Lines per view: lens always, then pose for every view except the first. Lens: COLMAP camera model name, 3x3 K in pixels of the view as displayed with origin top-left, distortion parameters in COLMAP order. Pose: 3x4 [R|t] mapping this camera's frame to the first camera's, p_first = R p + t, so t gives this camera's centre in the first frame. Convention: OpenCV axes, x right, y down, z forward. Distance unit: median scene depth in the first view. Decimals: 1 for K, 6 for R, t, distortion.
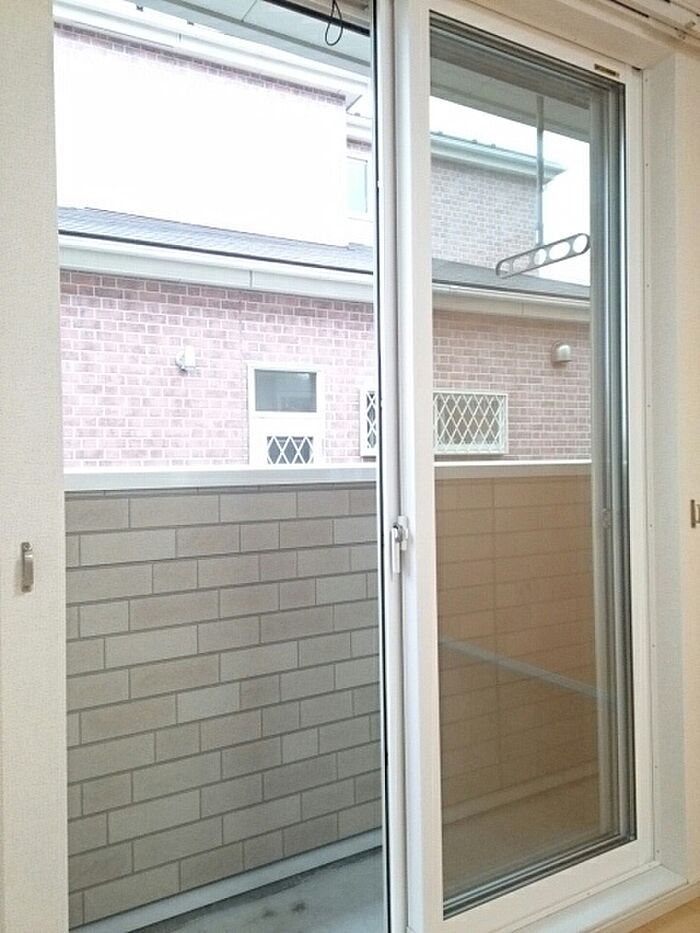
lens RADIAL K [[733.5, 0, 350.7], [0, 733.5, 465.9], [0, 0, 1]] dist [0.011291, -0.001133]
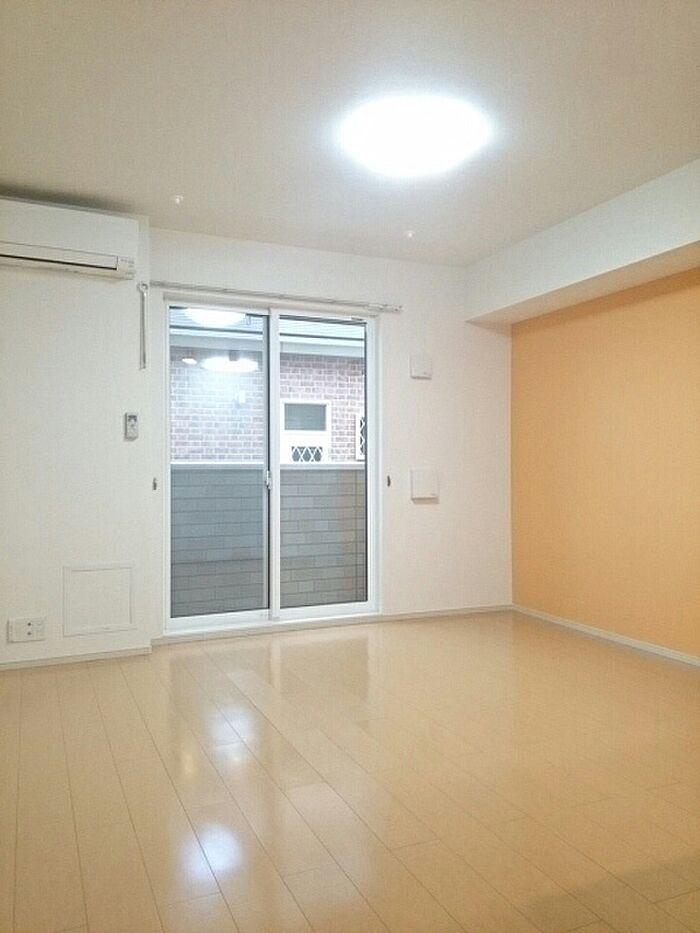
lens RADIAL K [[724.9, 0, 349.6], [0, 724.9, 468.6], [0, 0, 1]] dist [-0.065925, -0.008662]
pose [[0.991644, 0.011761, -0.128467, 0.214513], [-0.012250, 0.999920, -0.003014, 0.010339], [0.128421, 0.004562, 0.991709, -0.531246]]
